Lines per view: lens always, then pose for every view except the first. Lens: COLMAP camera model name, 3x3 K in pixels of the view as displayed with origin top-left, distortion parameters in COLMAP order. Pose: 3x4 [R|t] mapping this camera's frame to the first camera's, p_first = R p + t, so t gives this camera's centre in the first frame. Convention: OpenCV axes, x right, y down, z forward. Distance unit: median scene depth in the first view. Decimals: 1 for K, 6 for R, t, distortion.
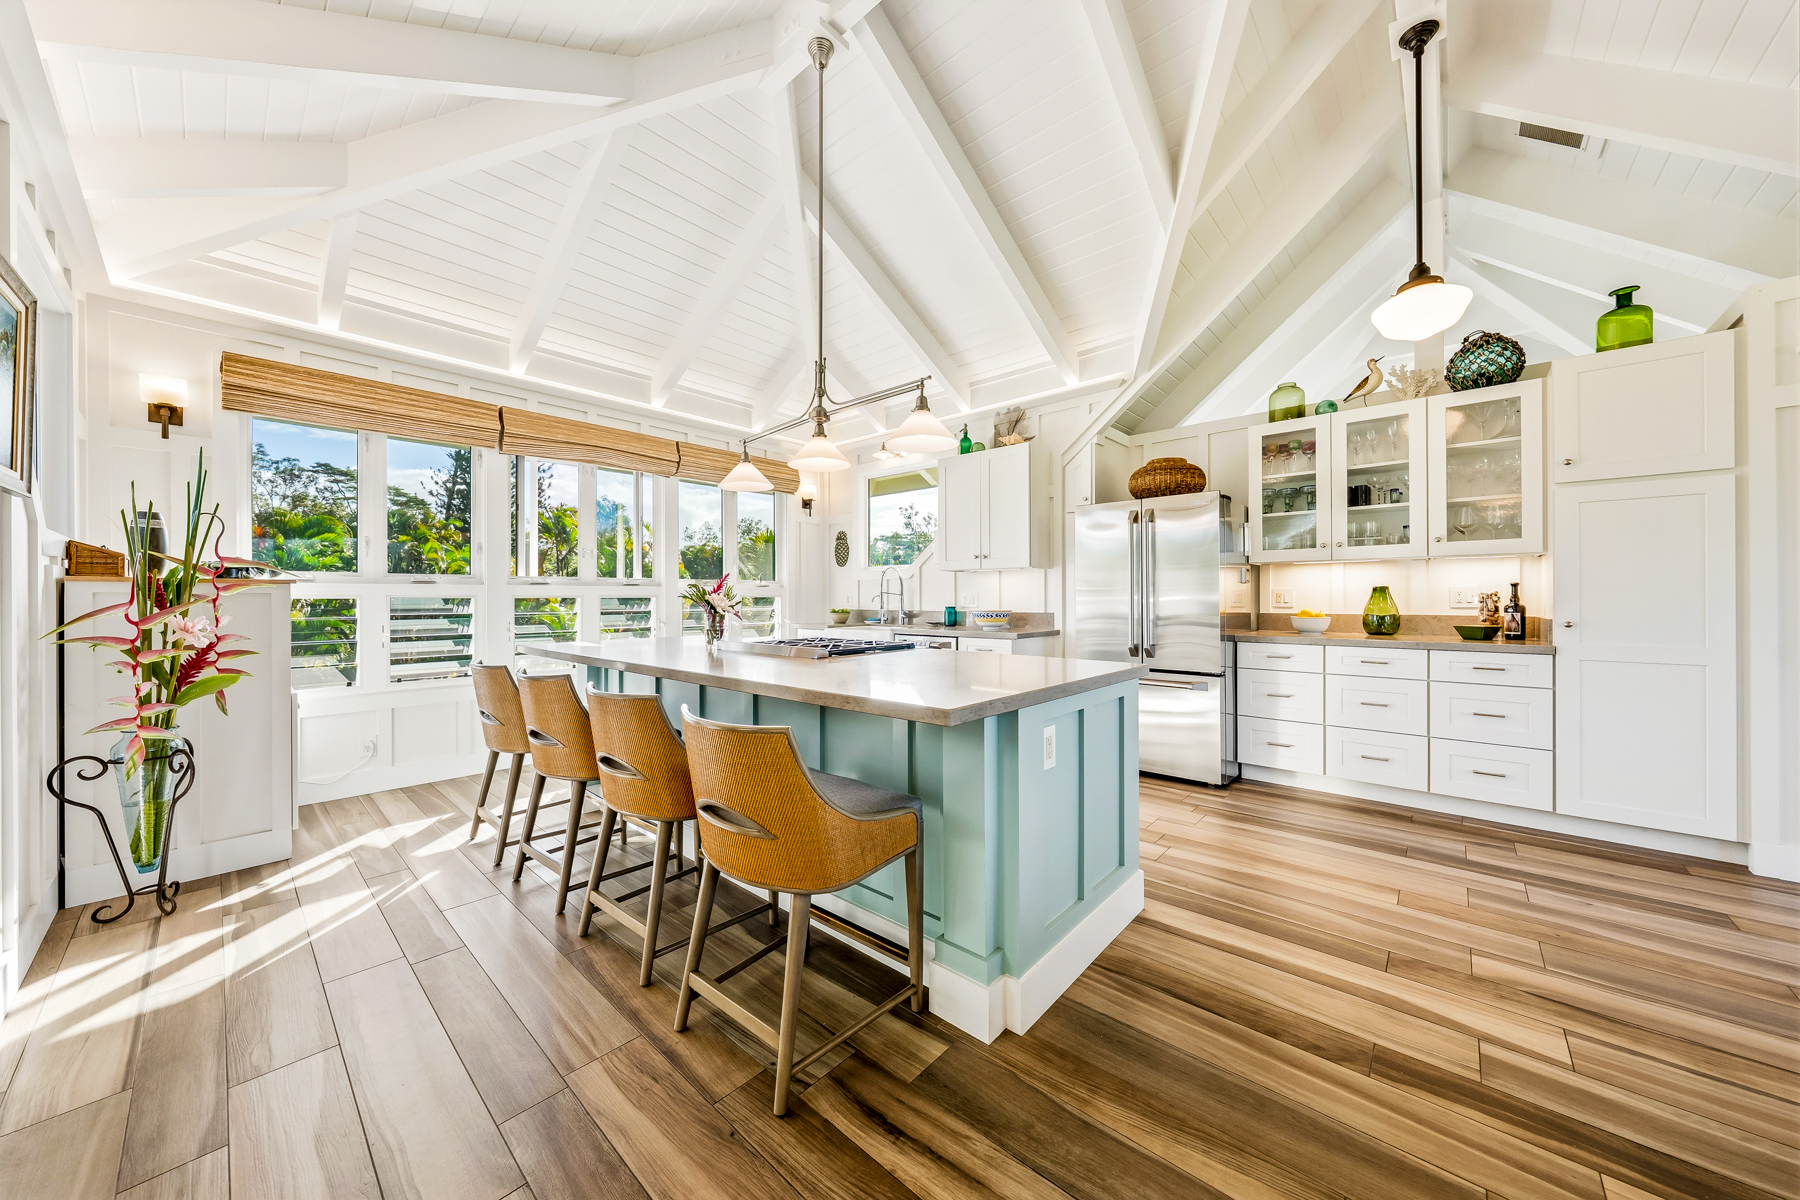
lens RADIAL K [[615.3, 0, 899.4], [0, 615.3, 596.6], [0, 0, 1]] dist [-0.006233, 0.000110]
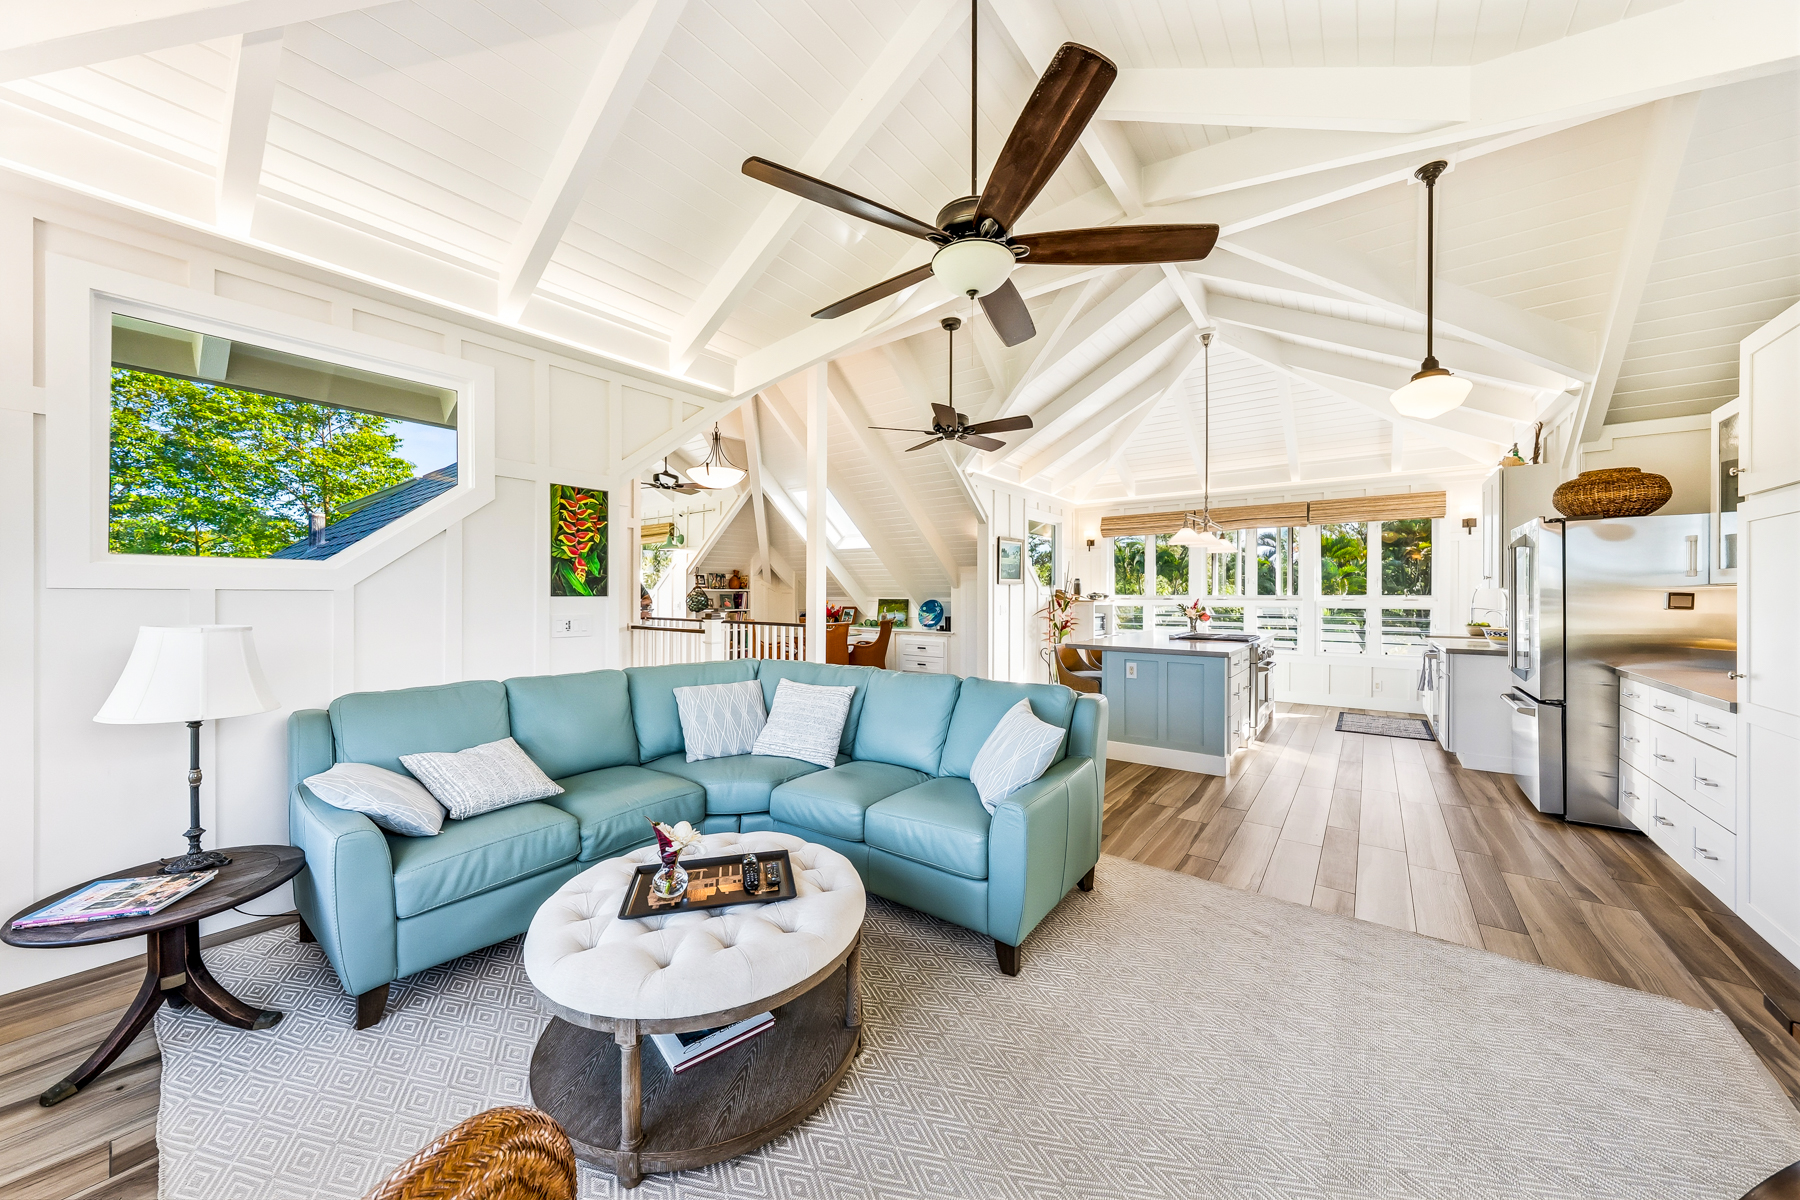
lens RADIAL K [[615.3, 0, 899.4], [0, 615.3, 596.6], [0, 0, 1]] dist [-0.006233, 0.000110]
pose [[0.070949, 0.006376, -0.997460, 1.677103], [-0.001315, 0.999979, 0.006299, -0.056478], [0.997479, 0.000865, 0.070956, -0.128424]]
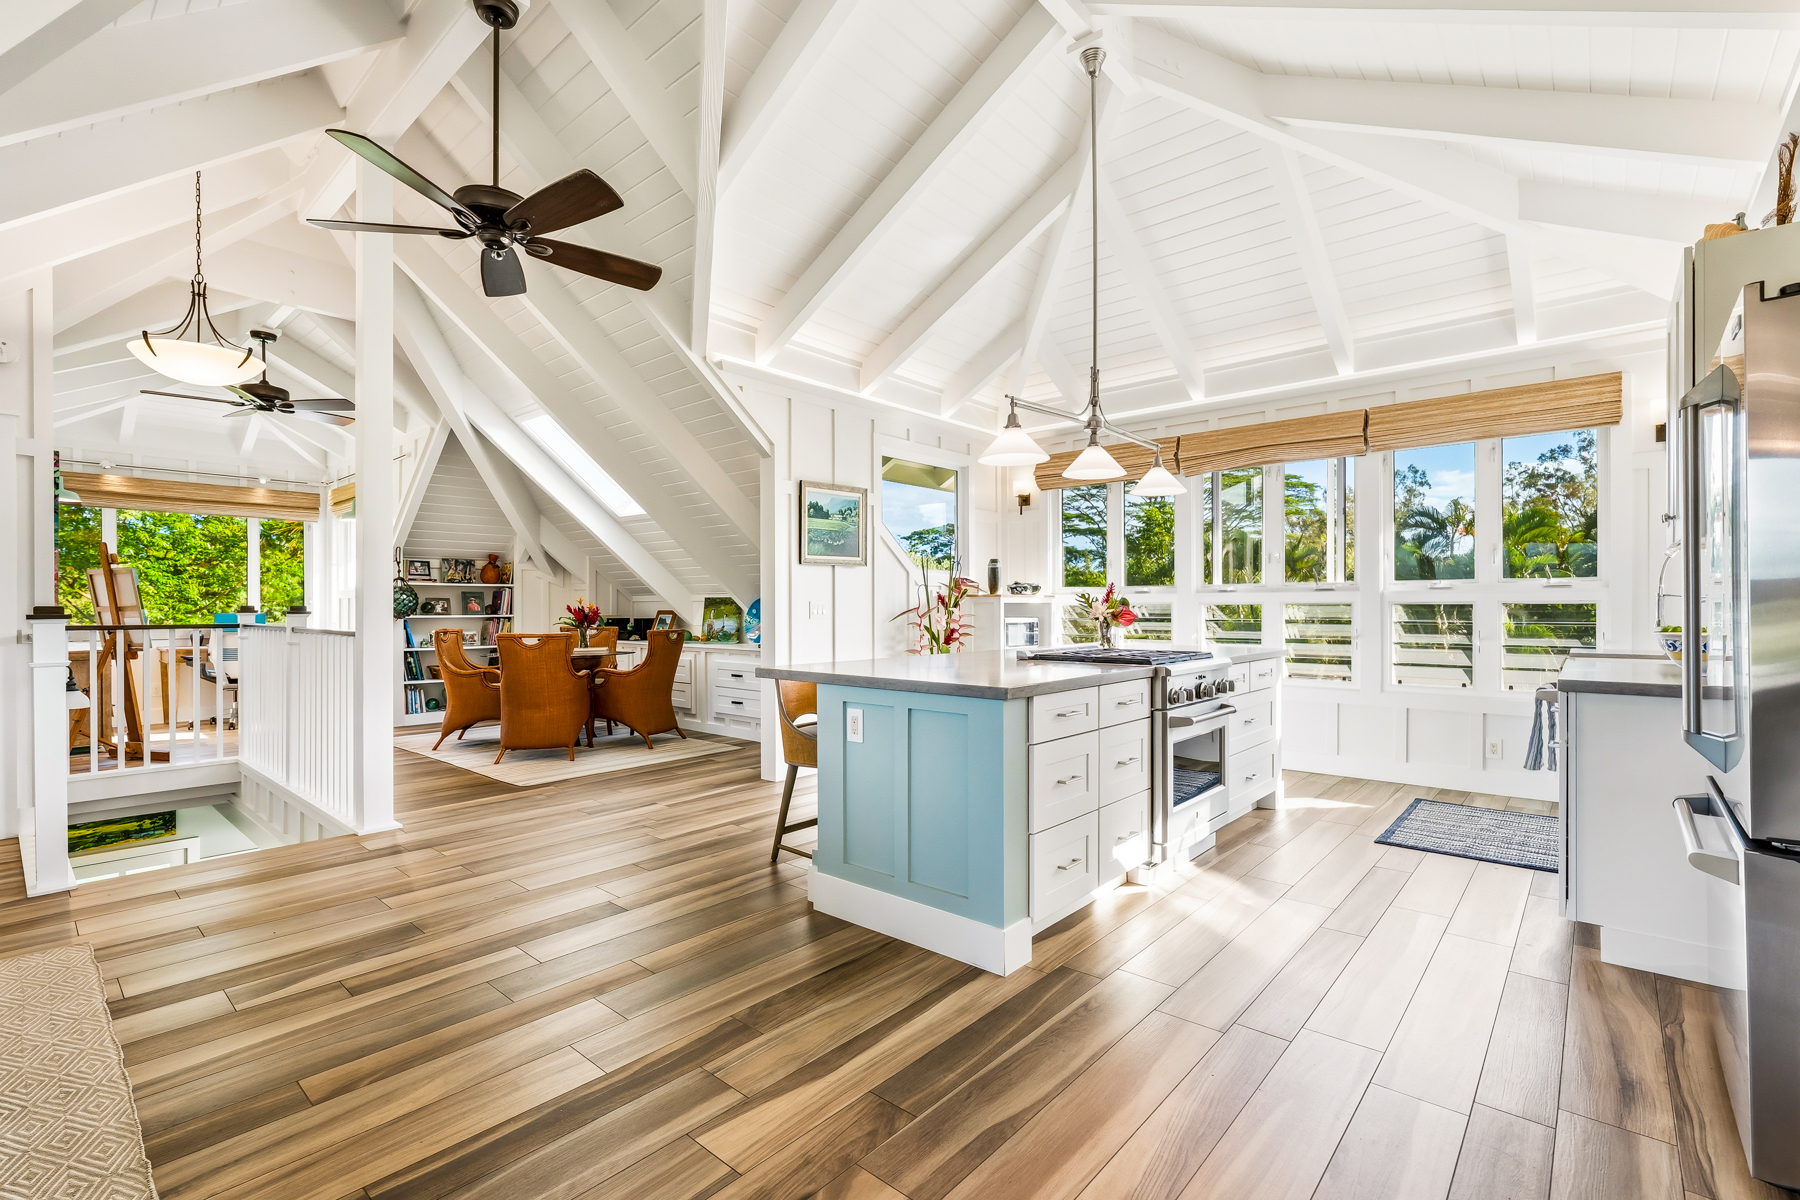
lens RADIAL K [[801.7, 0, 905.0], [0, 801.7, 608.1], [0, 0, 1]] dist [0.001341, 0.000124]
pose [[0.007201, 0.006354, -0.999954, 1.105383], [0.003011, 0.999975, 0.006376, -0.003638], [0.999970, -0.003057, 0.007182, 0.633959]]
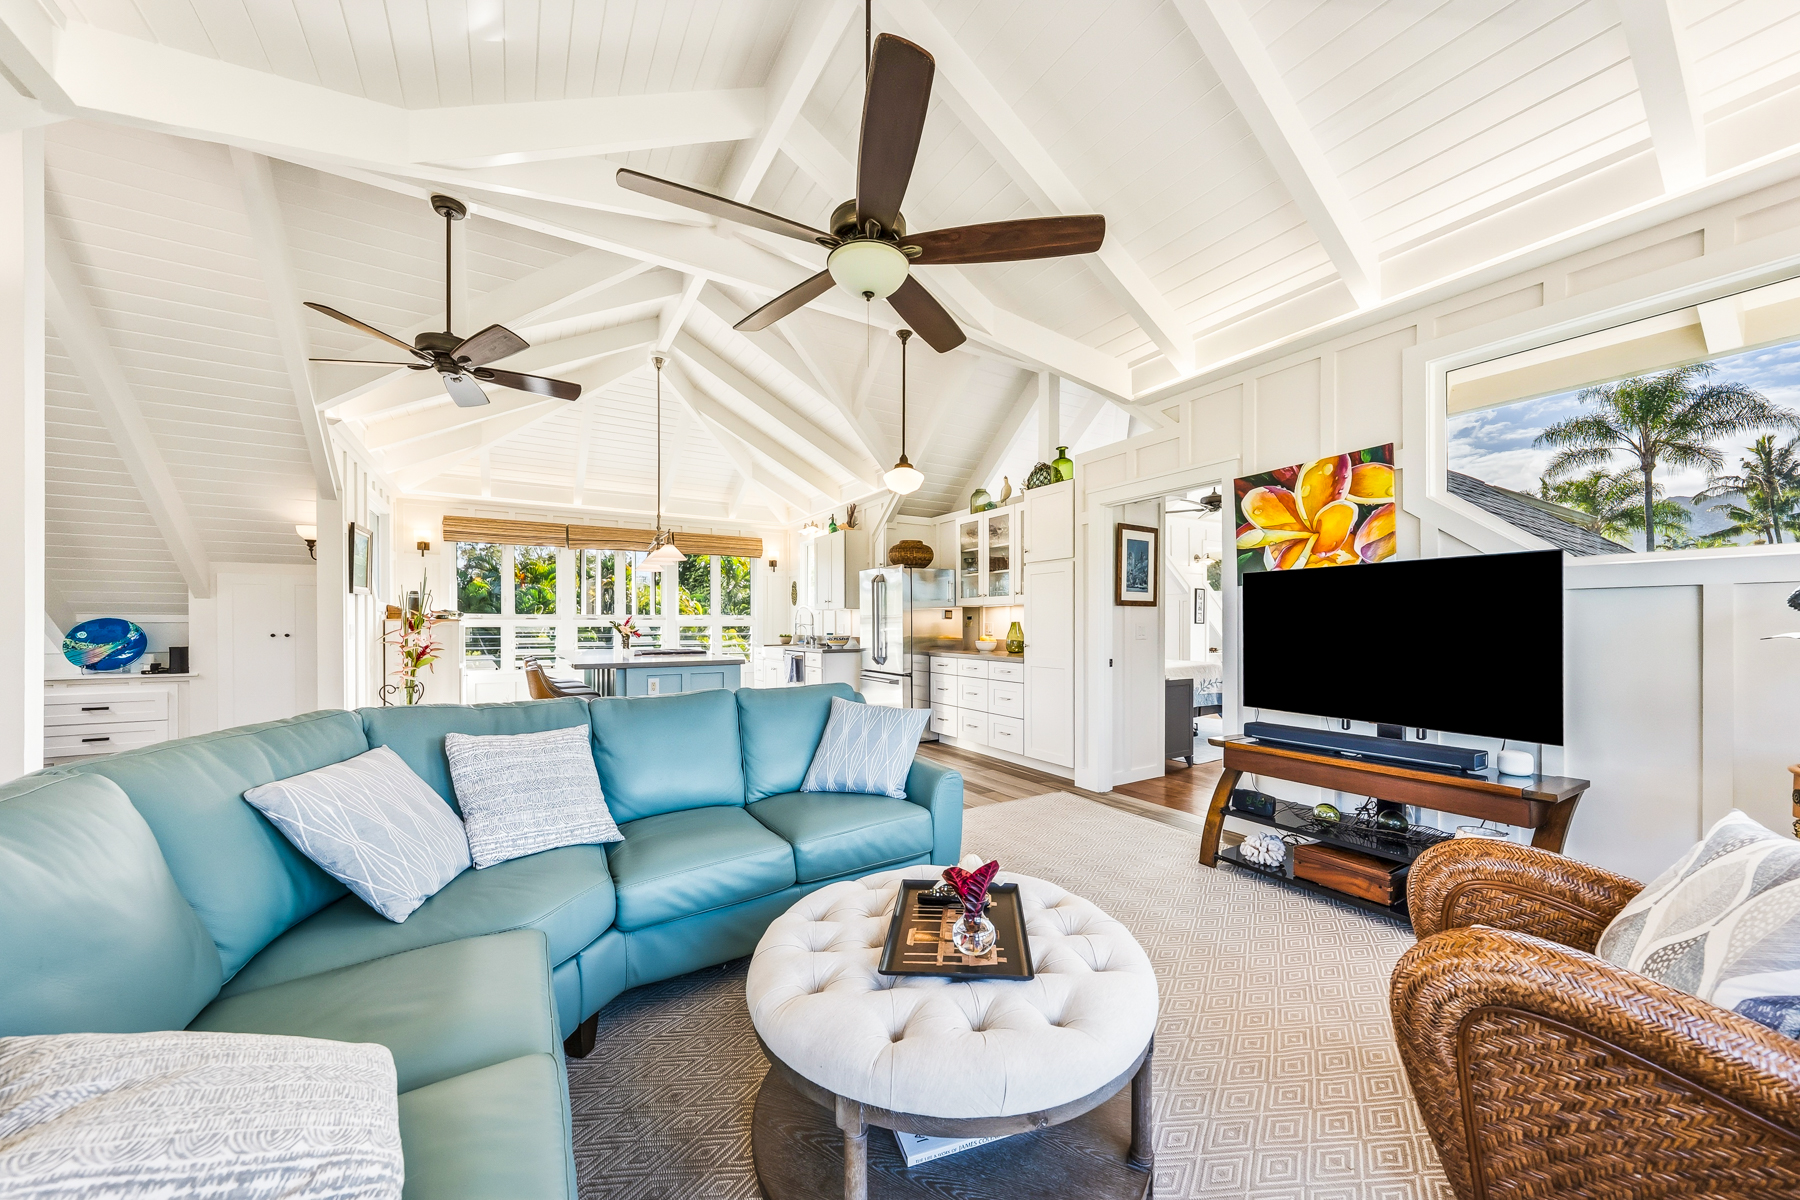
lens RADIAL K [[639.8, 0, 904.6], [0, 639.8, 621.8], [0, 0, 1]] dist [0.001044, 0.000071]
pose [[0.957714, 0.001190, -0.287721, 1.193166], [-0.001823, 0.999996, -0.001929, -0.014193], [0.287717, 0.002372, 0.957712, -0.763166]]
